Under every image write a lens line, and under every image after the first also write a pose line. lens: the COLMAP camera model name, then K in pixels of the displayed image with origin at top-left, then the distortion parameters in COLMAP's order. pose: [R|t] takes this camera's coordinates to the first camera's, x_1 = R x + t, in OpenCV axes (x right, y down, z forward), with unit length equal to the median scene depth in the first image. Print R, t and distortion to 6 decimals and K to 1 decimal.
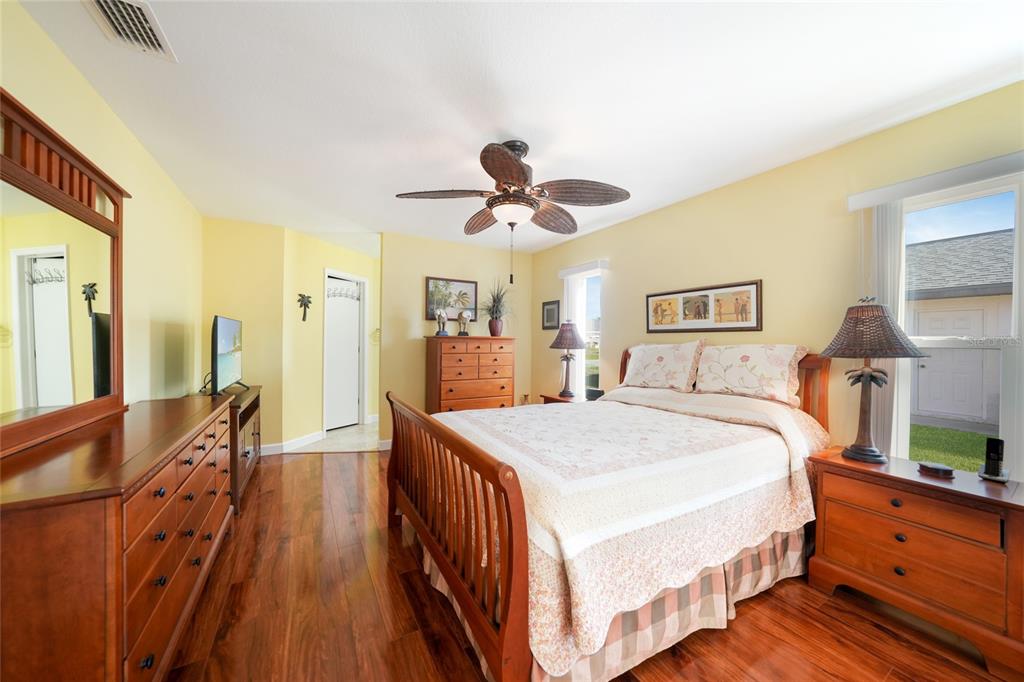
lens RADIAL K [[355.2, 0, 512.0], [0, 355.2, 340.1], [0, 0, 1]] dist [-0.030110, 0.006669]
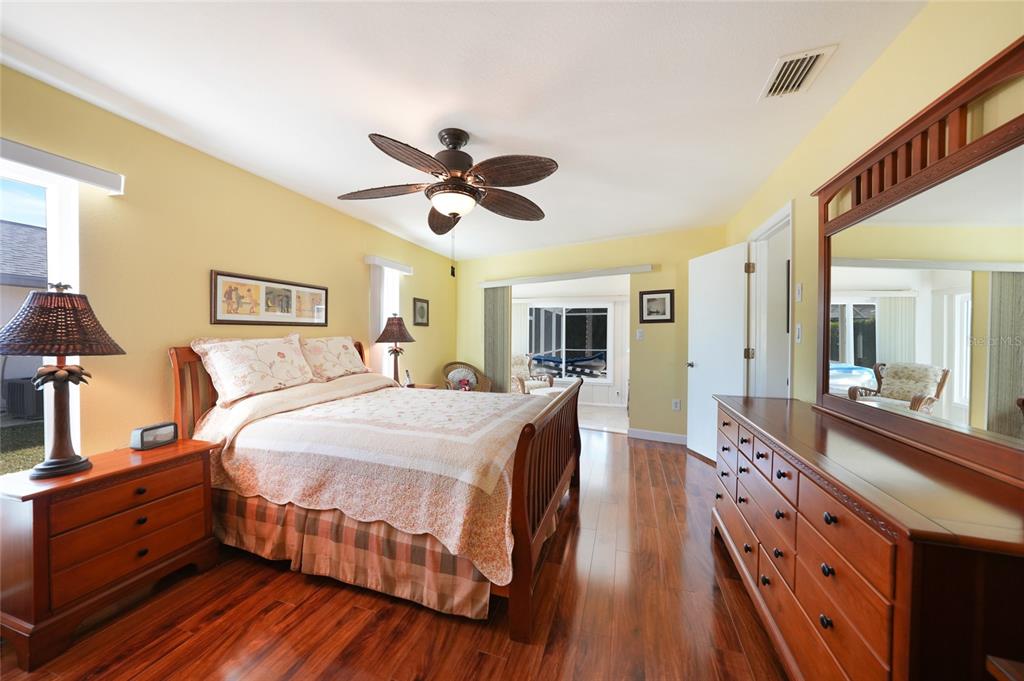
lens RADIAL K [[355.2, 0, 512.0], [0, 355.2, 339.6], [0, 0, 1]] dist [-0.030110, 0.006669]
pose [[-0.659908, -0.014216, 0.751212, -0.621237], [-0.004787, 0.999880, 0.014717, -0.000736], [-0.751332, 0.006116, -0.659897, 1.130774]]
